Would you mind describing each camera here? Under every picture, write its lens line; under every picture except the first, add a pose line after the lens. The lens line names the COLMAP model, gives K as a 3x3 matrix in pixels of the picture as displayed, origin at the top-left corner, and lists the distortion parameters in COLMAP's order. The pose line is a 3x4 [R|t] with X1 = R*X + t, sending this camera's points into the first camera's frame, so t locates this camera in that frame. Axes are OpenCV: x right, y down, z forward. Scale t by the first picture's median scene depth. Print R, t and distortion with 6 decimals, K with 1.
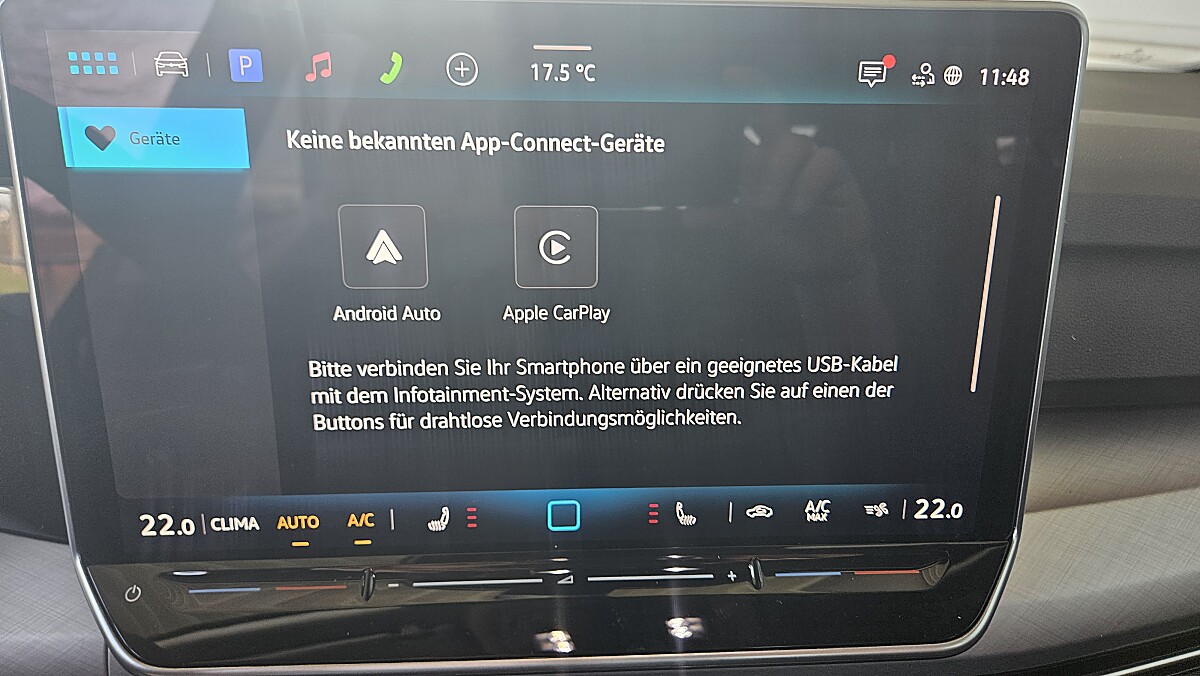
lens RADIAL K [[750.1, 0, 608.0], [0, 750.1, 337.7], [0, 0, 1]] dist [0.040441, -0.043111]
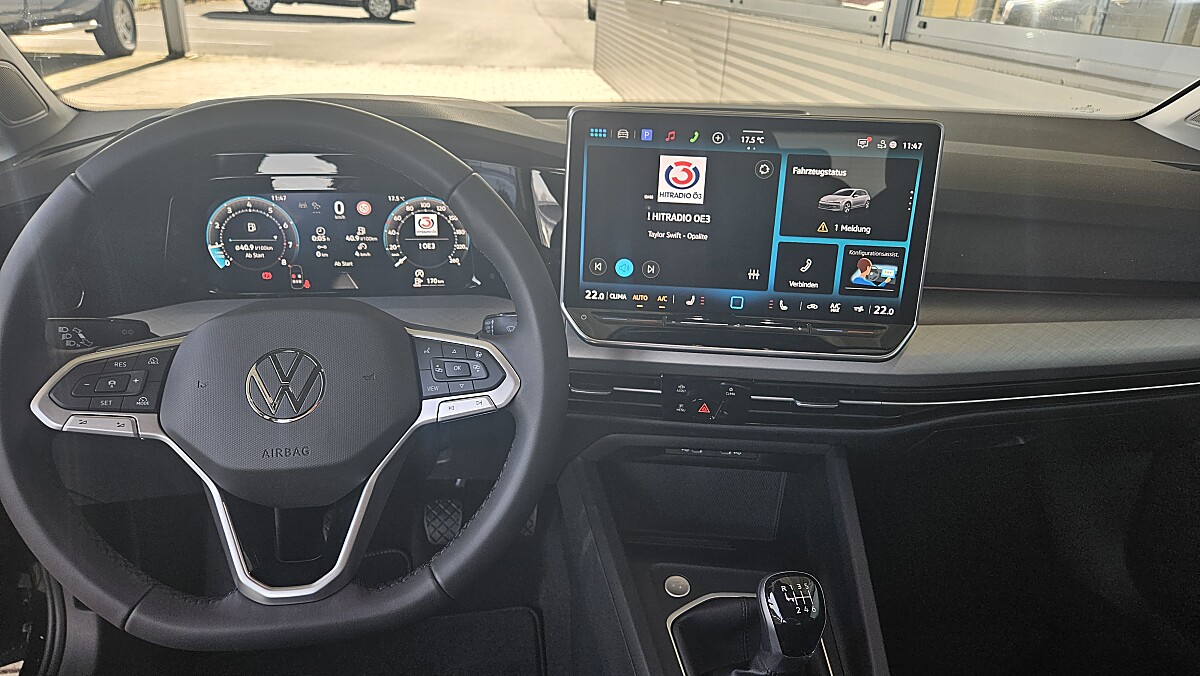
lens RADIAL K [[750.1, 0, 608.0], [0, 750.1, 337.7], [0, 0, 1]] dist [0.040441, -0.043111]
pose [[0.992172, 0.064053, -0.107197, -0.224297], [-0.062212, 0.997854, 0.020430, 0.343095], [0.108275, -0.013601, 0.994028, -1.742346]]
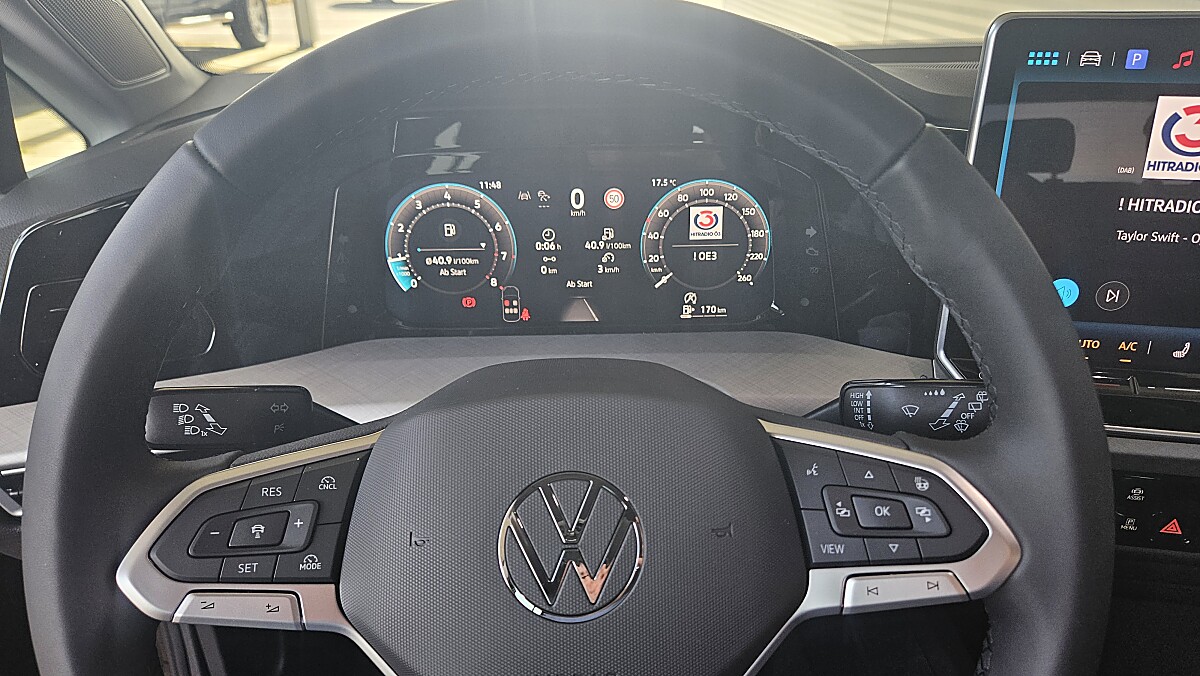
lens RADIAL K [[750.1, 0, 608.0], [0, 750.1, 337.7], [0, 0, 1]] dist [0.040441, -0.043111]
pose [[0.968351, 0.077230, -0.237342, -1.016414], [-0.068147, 0.996603, 0.046252, 0.226656], [0.240107, -0.028614, 0.970325, -0.812427]]
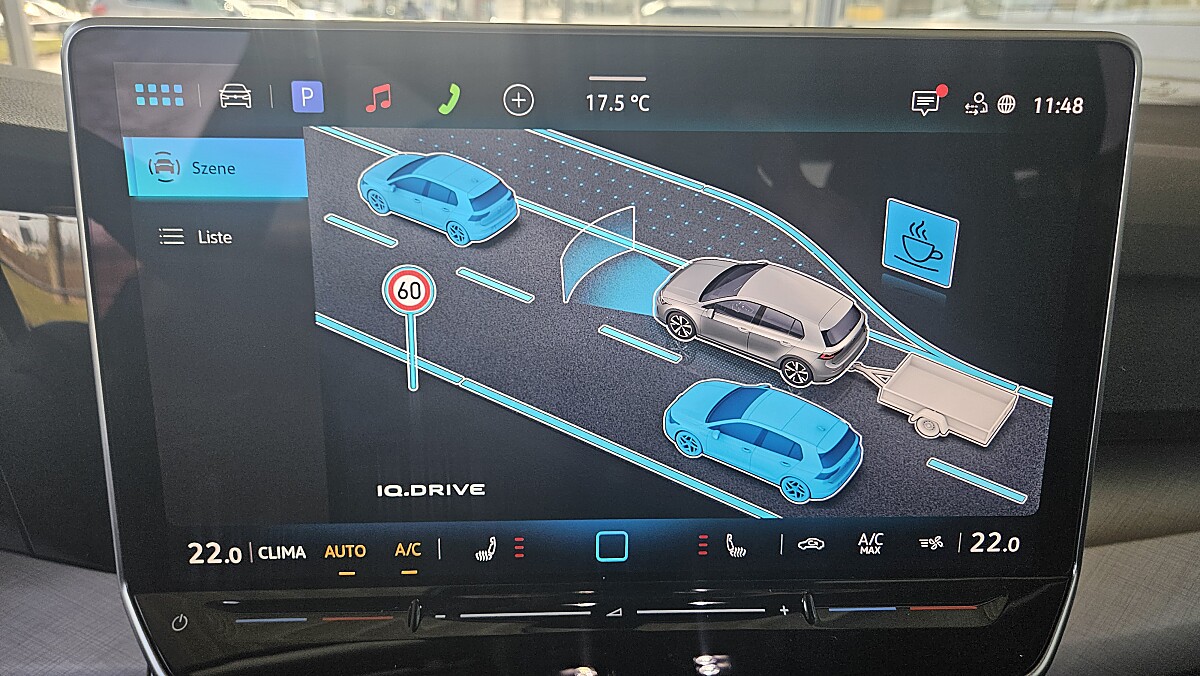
lens RADIAL K [[750.1, 0, 608.0], [0, 750.1, 337.7], [0, 0, 1]] dist [0.040441, -0.043111]
pose [[0.999836, 0.001973, -0.017991, -0.047915], [-0.002724, 0.999121, -0.041820, 0.004646], [0.017893, 0.041863, 0.998963, 0.003494]]
